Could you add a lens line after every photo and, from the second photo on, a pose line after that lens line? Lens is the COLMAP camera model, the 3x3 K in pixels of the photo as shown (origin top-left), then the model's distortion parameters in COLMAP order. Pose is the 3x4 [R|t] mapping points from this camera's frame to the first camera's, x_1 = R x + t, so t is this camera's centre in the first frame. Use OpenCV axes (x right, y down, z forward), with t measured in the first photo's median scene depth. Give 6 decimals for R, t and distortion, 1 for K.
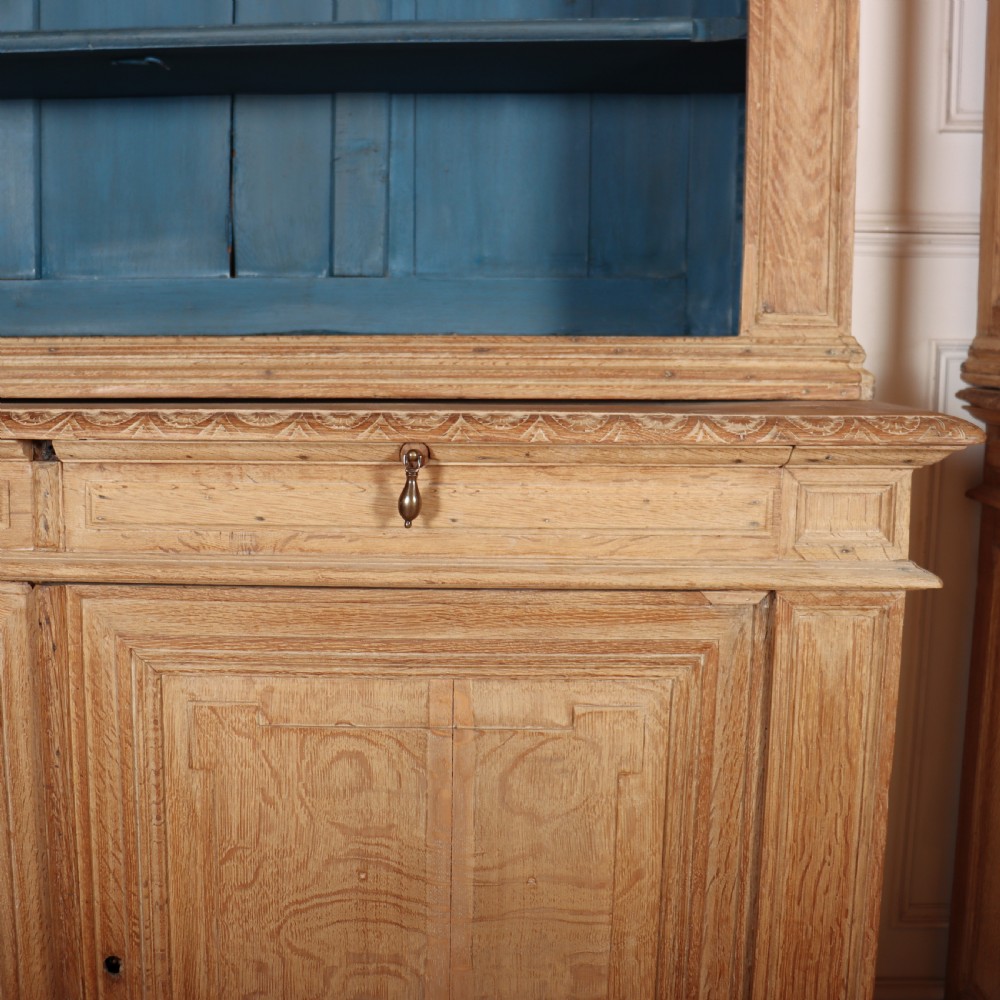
lens RADIAL K [[1237.1, 0, 406.3], [0, 1237.1, 497.6], [0, 0, 1]] dist [-0.165973, 0.089848]
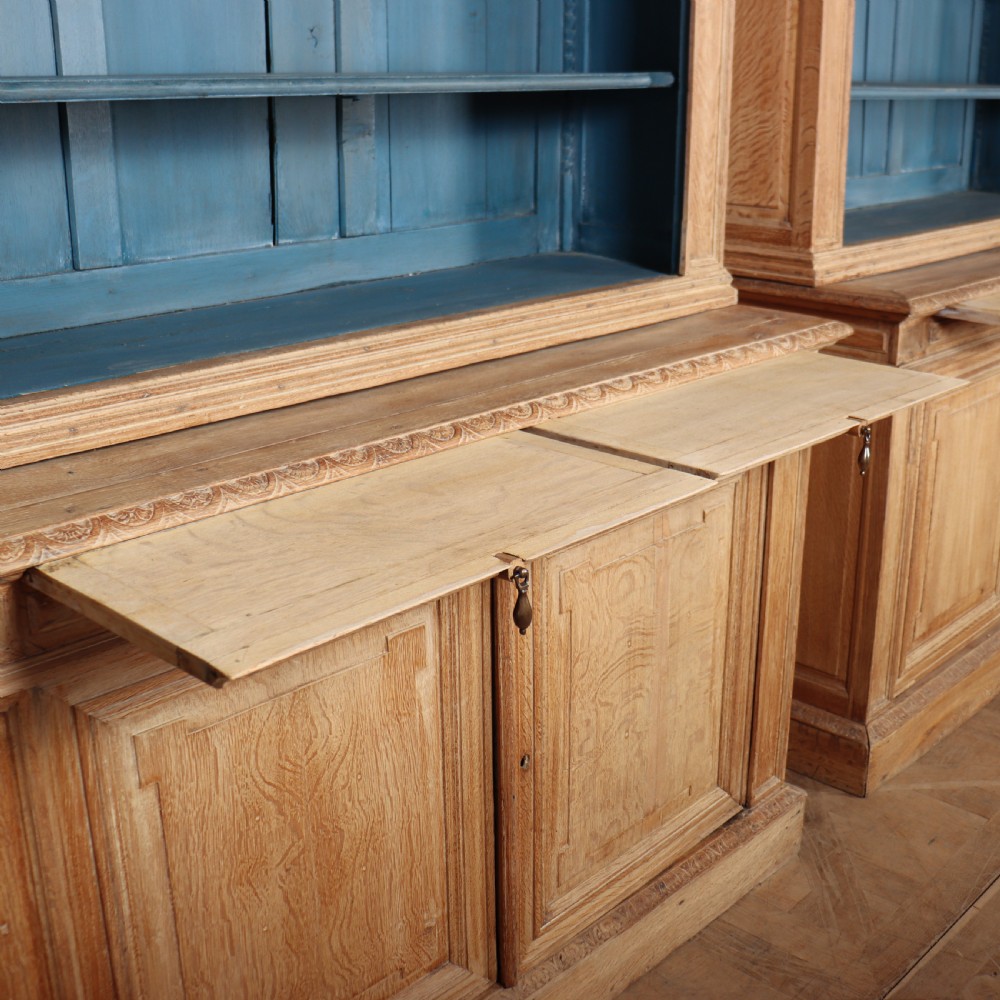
lens RADIAL K [[1291.8, 0, 595.8], [0, 1291.8, 499.5], [0, 0, 1]] dist [-0.139048, 0.036990]
pose [[0.614264, -0.248431, 0.748973, -1.311193], [0.090727, 0.965089, 0.245706, -0.306552], [-0.783867, -0.082976, 0.615359, -0.017385]]
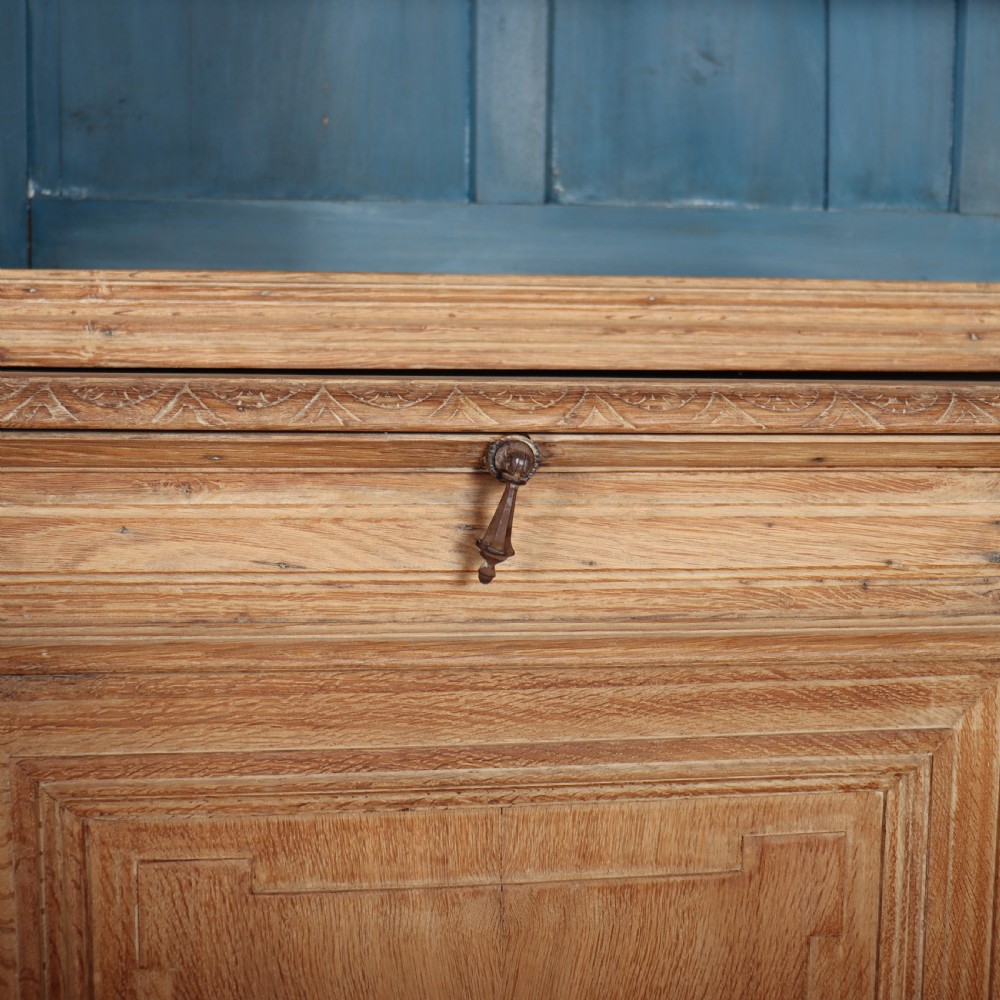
lens RADIAL K [[1492.1, 0, 507.0], [0, 1492.1, 480.3], [0, 0, 1]] dist [-0.170895, 0.156503]
pose [[0.979321, -0.003102, 0.202287, 0.892935], [0.008530, 0.999626, -0.025968, 0.002277], [-0.202131, 0.027156, 0.978982, 0.202006]]
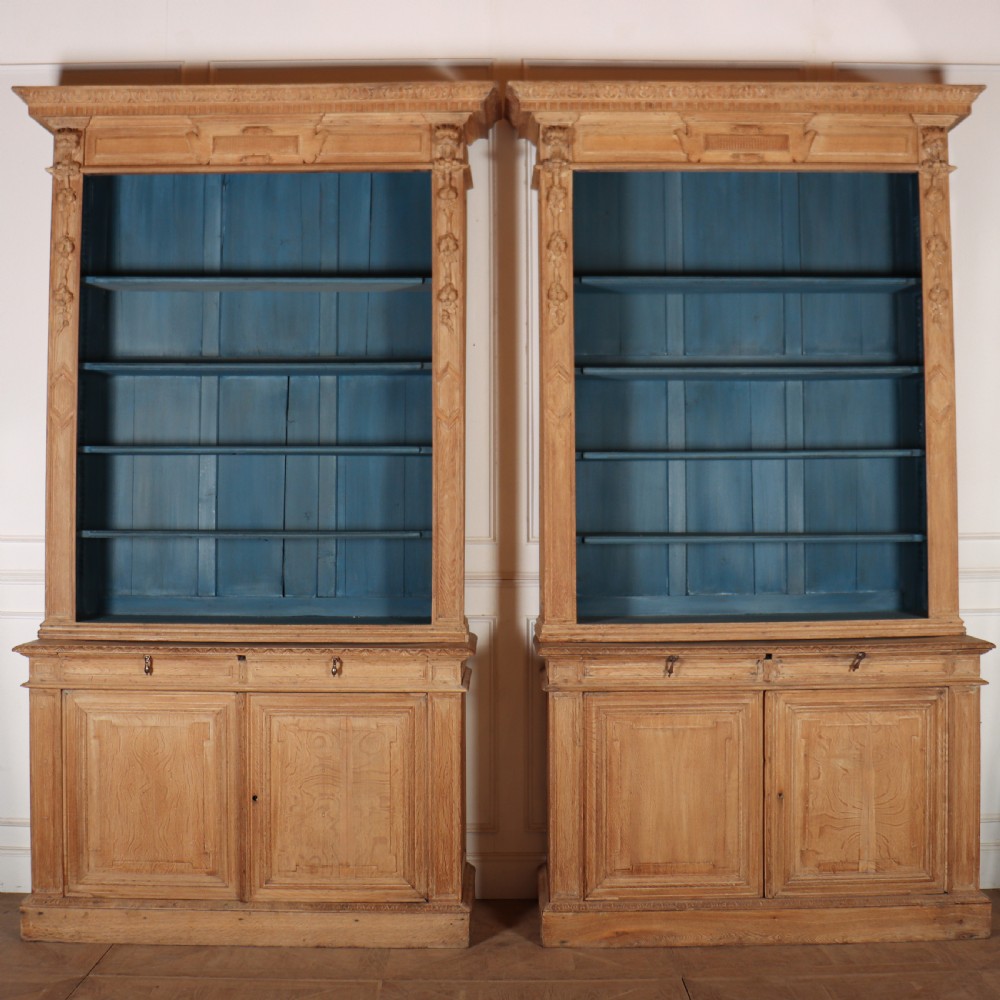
lens RADIAL K [[1492.1, 0, 507.0], [0, 1492.1, 480.3], [0, 0, 1]] dist [-0.170895, 0.156503]
pose [[0.998325, -0.000026, 0.057855, 0.265270], [0.008270, 0.989797, -0.142247, 0.077200], [-0.057261, 0.142487, 0.988139, -3.656224]]
